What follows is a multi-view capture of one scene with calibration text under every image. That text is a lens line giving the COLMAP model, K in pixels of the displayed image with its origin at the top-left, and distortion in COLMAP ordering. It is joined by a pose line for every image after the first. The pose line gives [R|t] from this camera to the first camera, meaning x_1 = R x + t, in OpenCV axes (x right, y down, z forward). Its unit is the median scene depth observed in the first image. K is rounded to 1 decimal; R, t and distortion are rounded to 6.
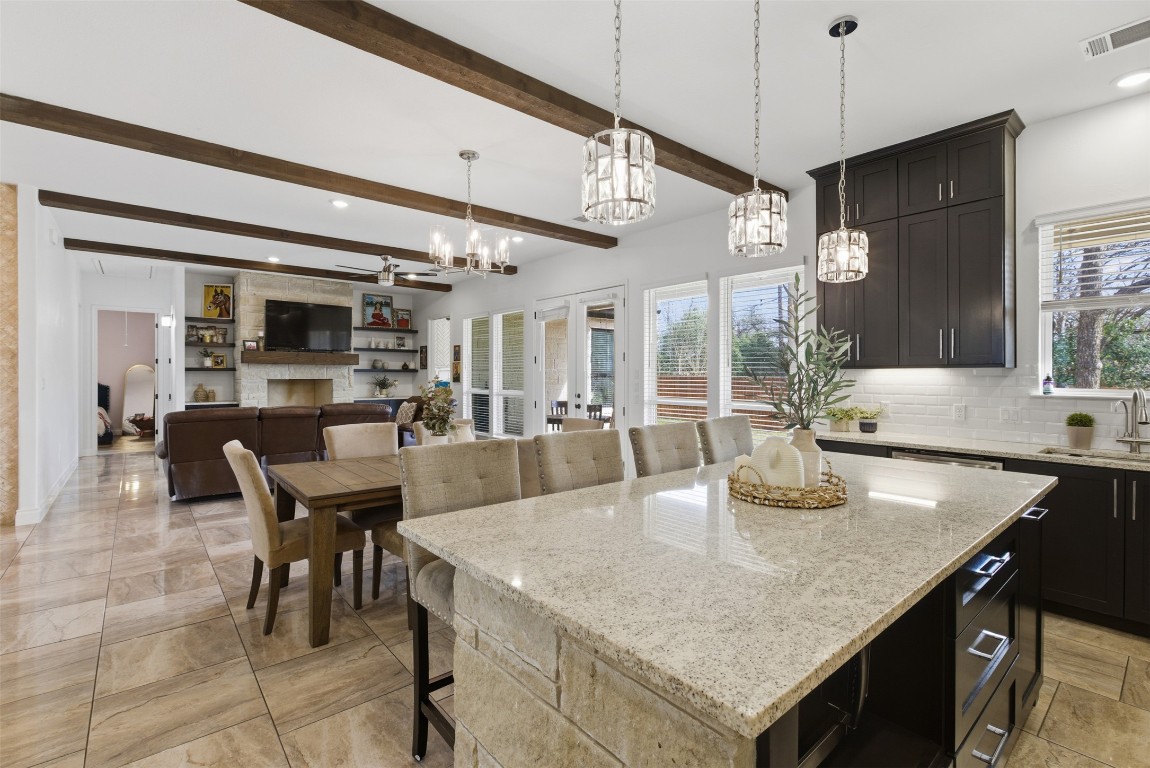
lens RADIAL K [[520.3, 0, 571.7], [0, 520.3, 375.2], [0, 0, 1]] dist [-0.016551, 0.008716]
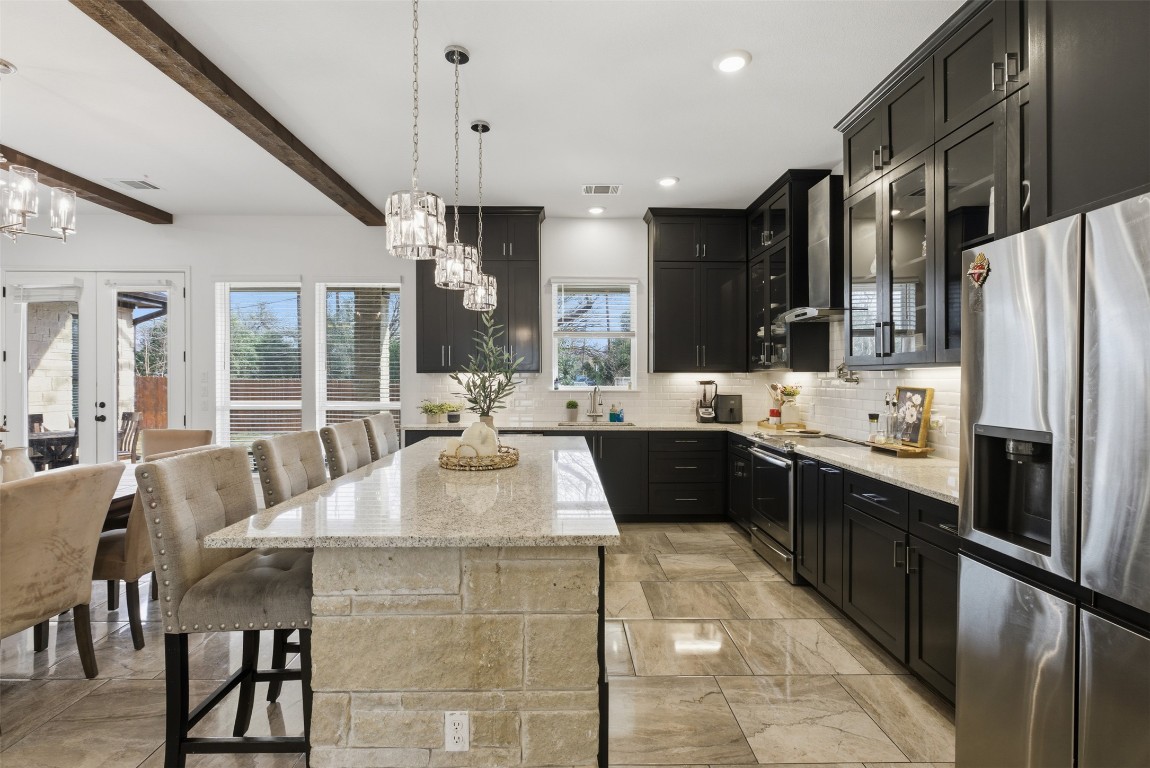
lens RADIAL K [[520.3, 0, 571.7], [0, 520.3, 375.2], [0, 0, 1]] dist [-0.016551, 0.008716]
pose [[0.630453, 0.001405, 0.776226, -0.204074], [0.001356, 0.999995, -0.002911, -0.001751], [-0.776227, 0.002888, 0.630447, -0.032592]]
